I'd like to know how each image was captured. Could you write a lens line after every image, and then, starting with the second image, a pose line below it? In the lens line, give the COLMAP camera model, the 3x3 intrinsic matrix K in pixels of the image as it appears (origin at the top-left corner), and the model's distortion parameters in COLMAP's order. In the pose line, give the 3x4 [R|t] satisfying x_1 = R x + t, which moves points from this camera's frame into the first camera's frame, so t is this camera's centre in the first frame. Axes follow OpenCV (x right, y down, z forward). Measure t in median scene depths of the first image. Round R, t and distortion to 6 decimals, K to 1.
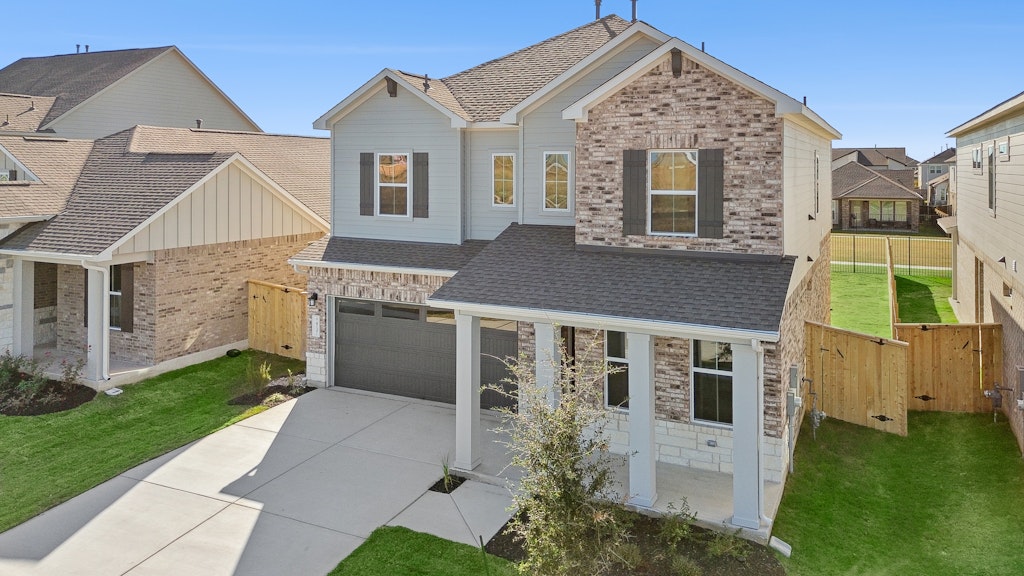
lens RADIAL K [[795.6, 0, 516.5], [0, 795.6, 288.5], [0, 0, 1]] dist [0.030755, -0.011235]
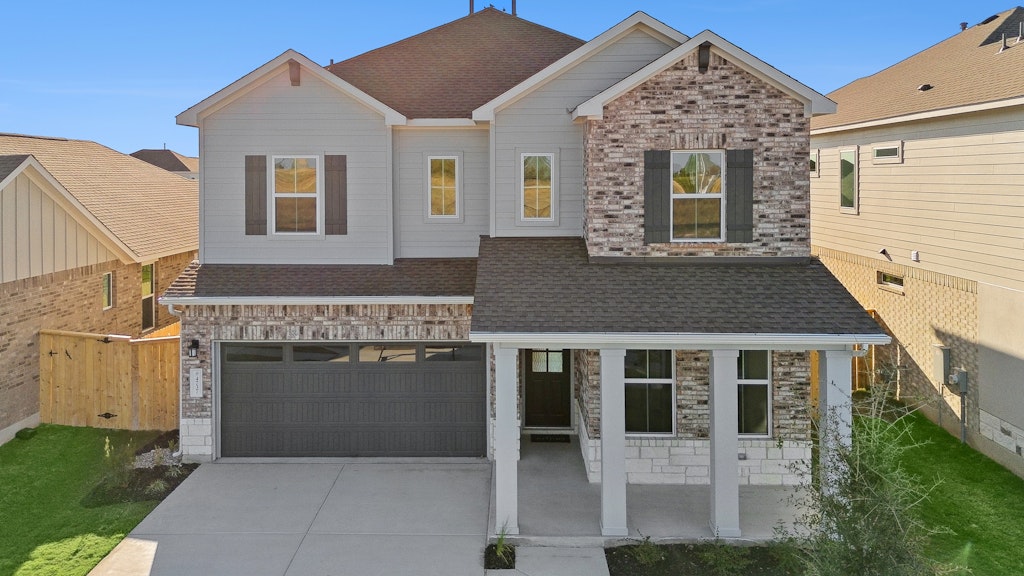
lens RADIAL K [[795.6, 0, 511.1], [0, 795.6, 286.0], [0, 0, 1]] dist [0.030755, -0.011235]
pose [[0.904375, -0.066143, 0.421581, -0.384297], [0.073743, 0.997276, -0.001727, -0.027986], [-0.420318, 0.032651, 0.906789, 0.234001]]
